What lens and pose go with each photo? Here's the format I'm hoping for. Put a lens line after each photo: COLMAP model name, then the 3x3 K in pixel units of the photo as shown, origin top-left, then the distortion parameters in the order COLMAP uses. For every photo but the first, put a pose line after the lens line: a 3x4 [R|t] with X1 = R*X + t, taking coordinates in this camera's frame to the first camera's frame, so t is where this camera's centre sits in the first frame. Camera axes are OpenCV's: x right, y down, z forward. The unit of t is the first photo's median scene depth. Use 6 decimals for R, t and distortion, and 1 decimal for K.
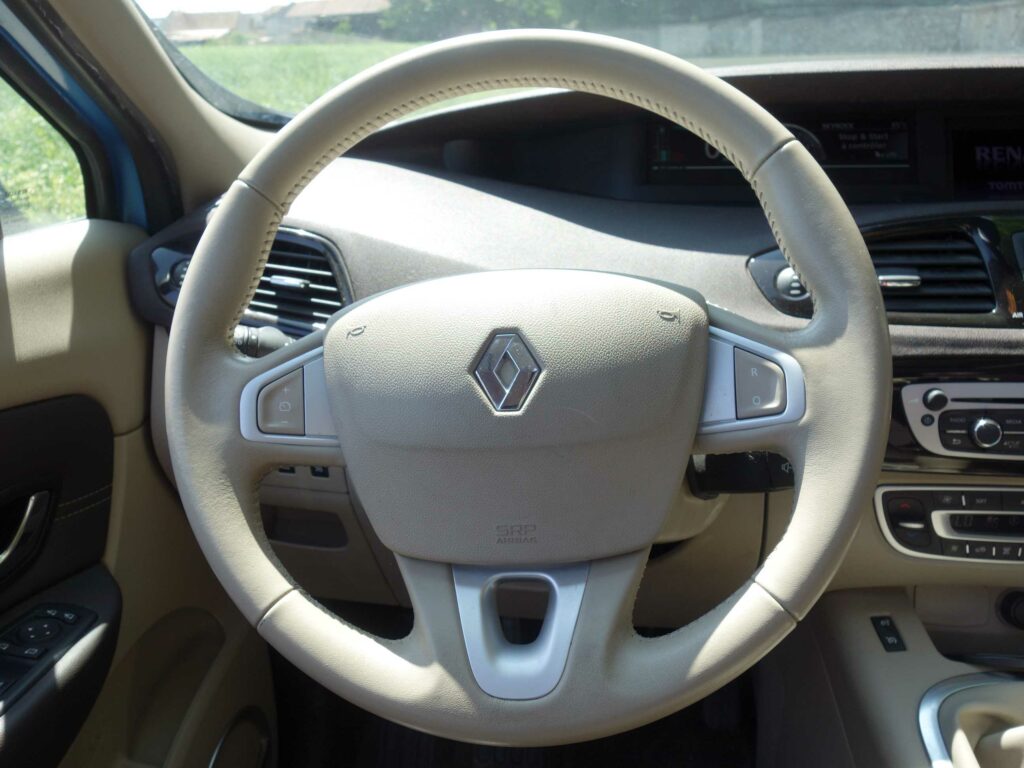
lens RADIAL K [[907.7, 0, 512.0], [0, 907.7, 384.0], [0, 0, 1]] dist [0.008709, -0.011592]
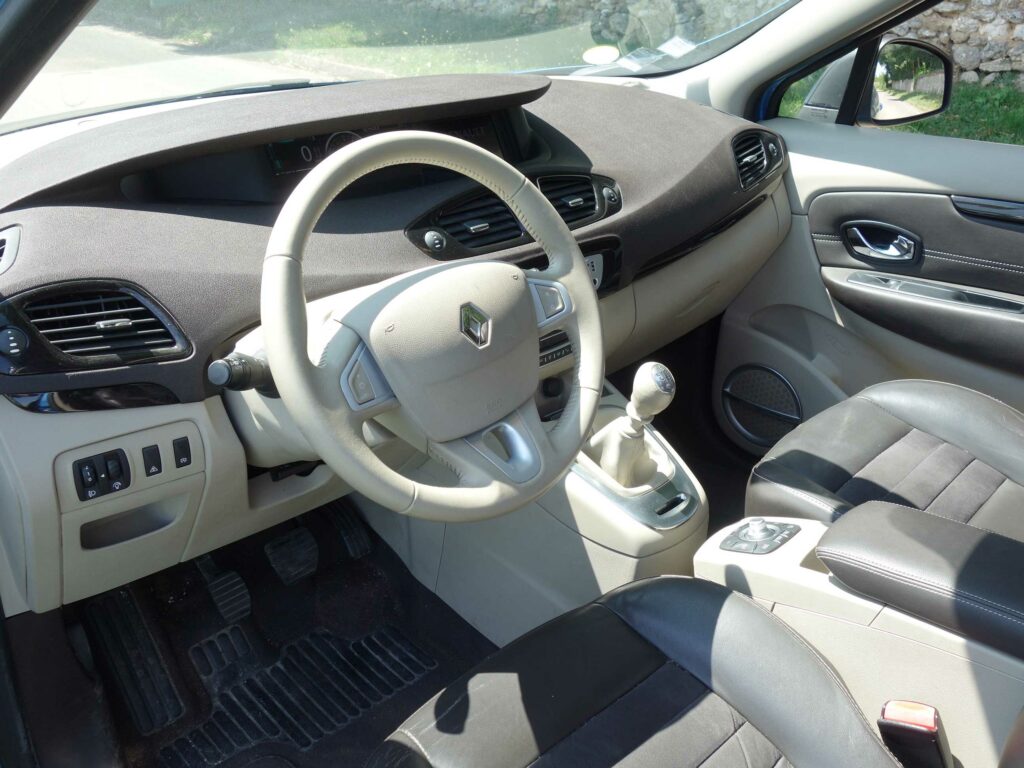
lens RADIAL K [[907.7, 0, 512.0], [0, 907.7, 384.0], [0, 0, 1]] dist [0.008709, -0.011592]
pose [[0.616748, -0.316986, 0.720515, -1.337254], [0.235093, 0.947733, 0.215714, -0.284038], [-0.751234, 0.036347, 0.659034, -0.294212]]
